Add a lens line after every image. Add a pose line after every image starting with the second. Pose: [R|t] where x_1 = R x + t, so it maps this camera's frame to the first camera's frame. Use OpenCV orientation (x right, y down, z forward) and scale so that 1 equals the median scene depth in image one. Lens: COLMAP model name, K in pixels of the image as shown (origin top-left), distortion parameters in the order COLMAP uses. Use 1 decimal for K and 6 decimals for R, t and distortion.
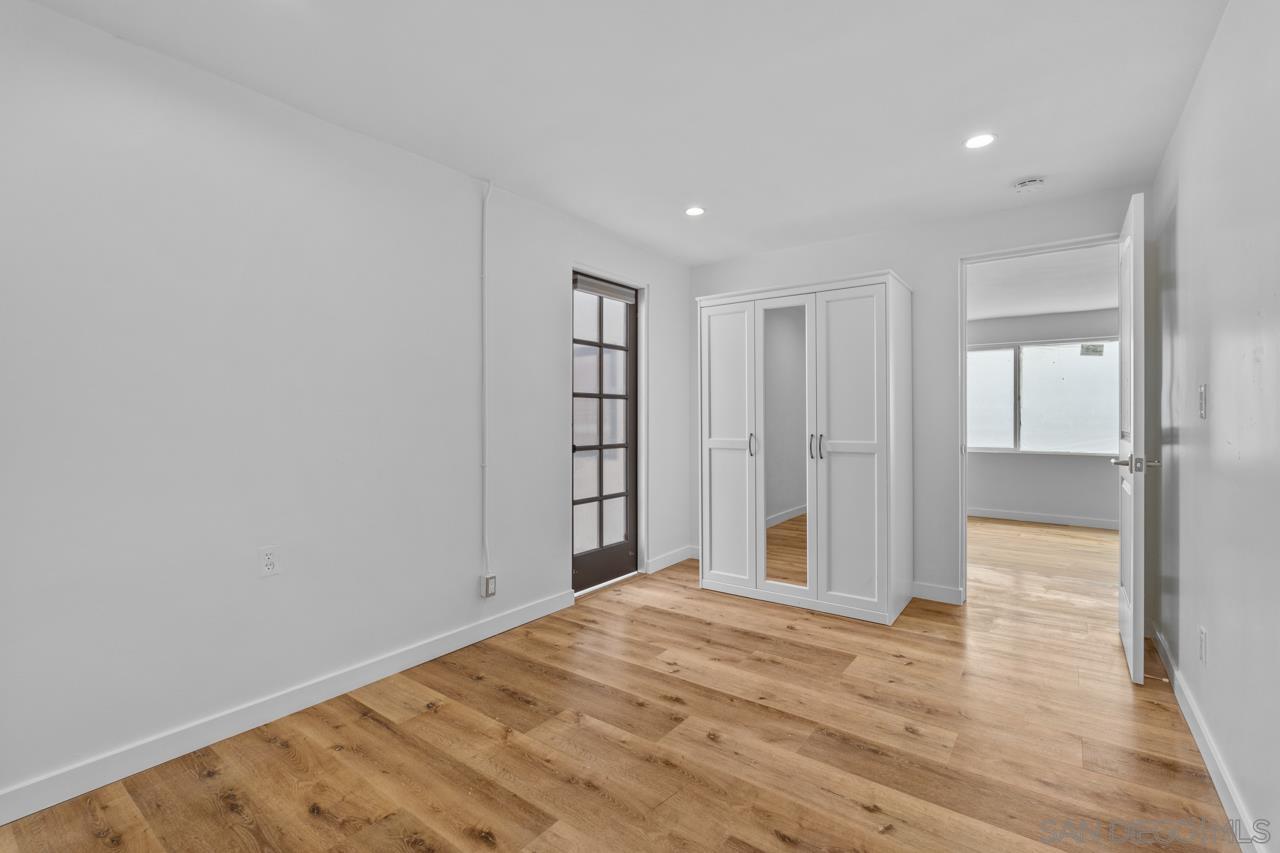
lens RADIAL K [[565.1, 0, 642.5], [0, 565.1, 433.1], [0, 0, 1]] dist [-0.004803, 0.000226]
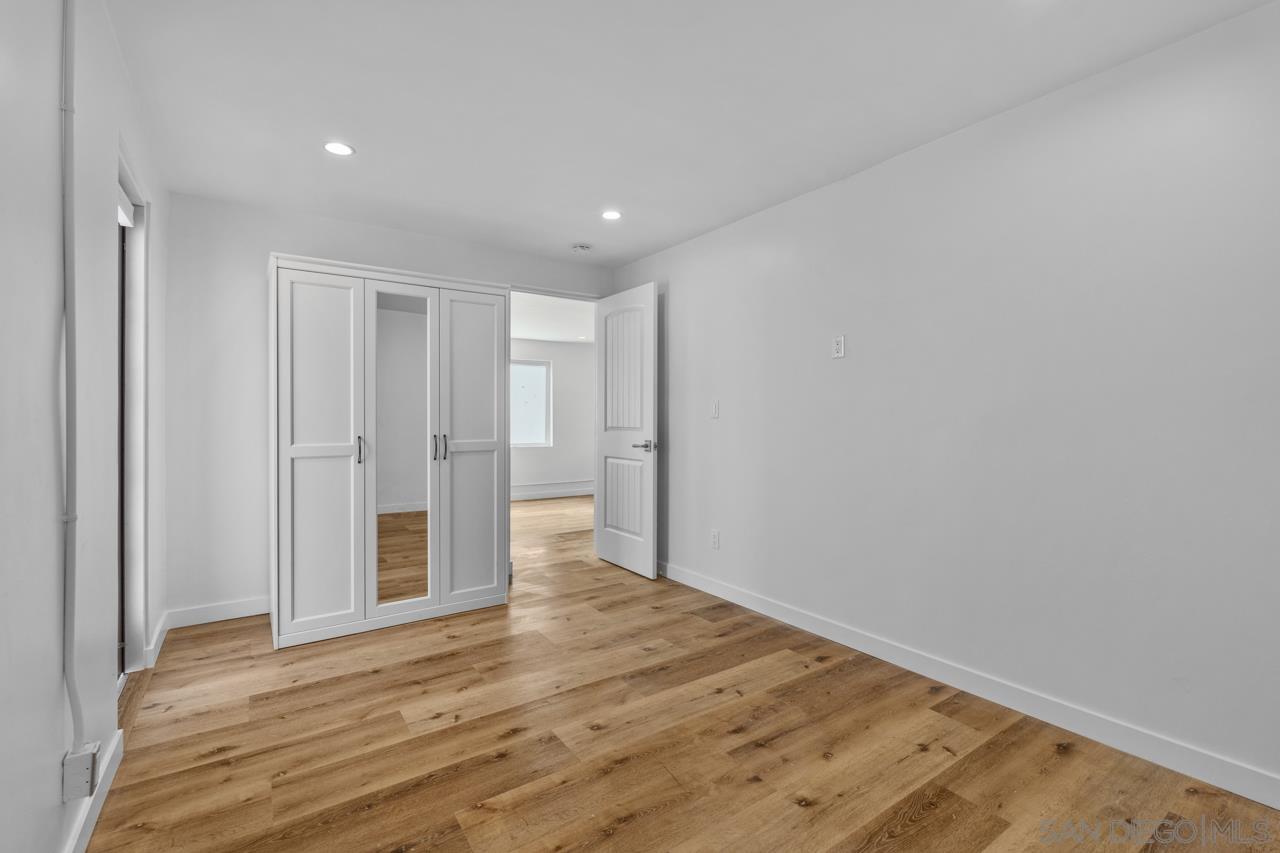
lens RADIAL K [[565.1, 0, 642.5], [0, 565.1, 433.1], [0, 0, 1]] dist [-0.004803, 0.000226]
pose [[0.319149, -0.022506, 0.947437, -0.672149], [0.025335, 0.999563, 0.015210, -0.008572], [-0.947366, 0.019149, 0.319579, 0.483363]]
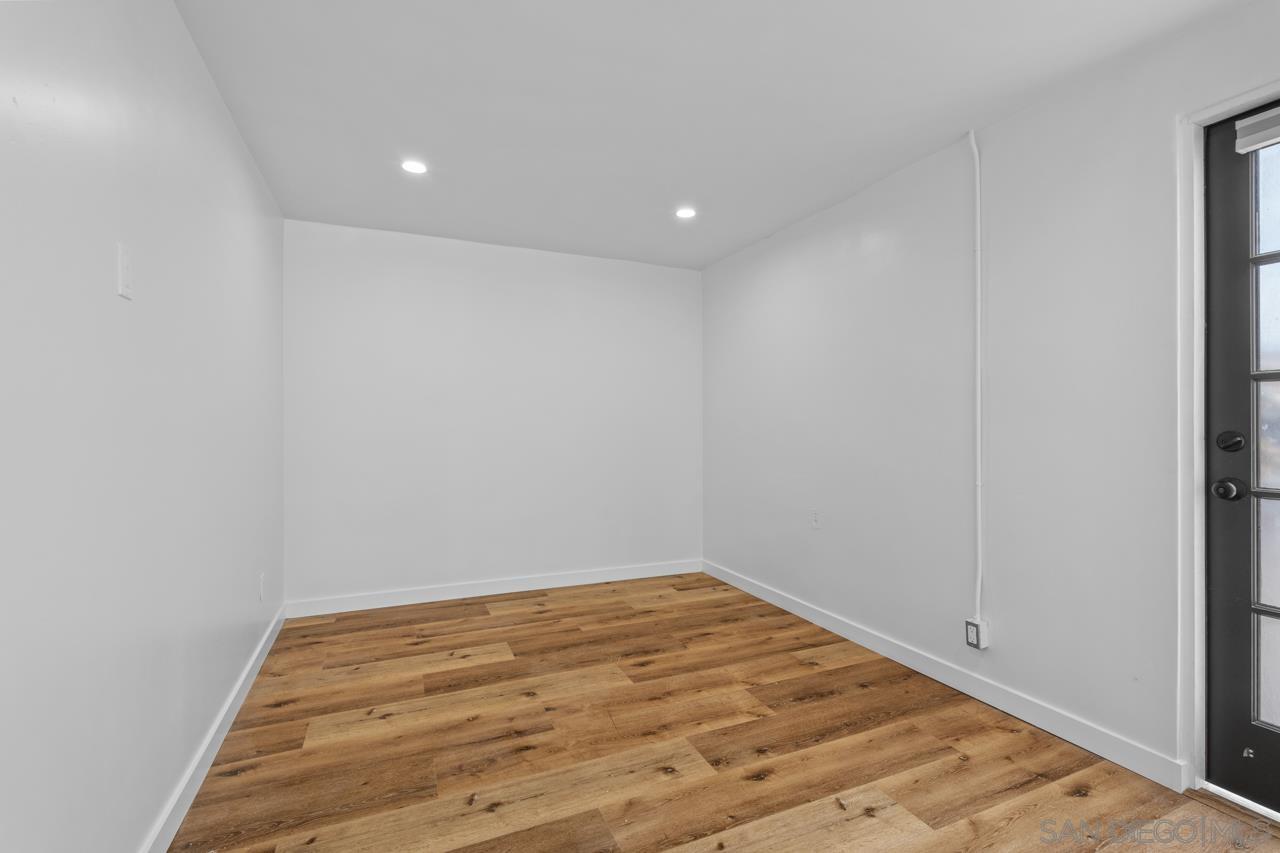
lens RADIAL K [[565.1, 0, 642.5], [0, 565.1, 433.1], [0, 0, 1]] dist [-0.004803, 0.000226]
pose [[-0.488068, 0.015553, -0.872667, 0.784504], [-0.023038, 0.999263, 0.030694, -0.034450], [0.872502, 0.035085, -0.487350, 1.158426]]
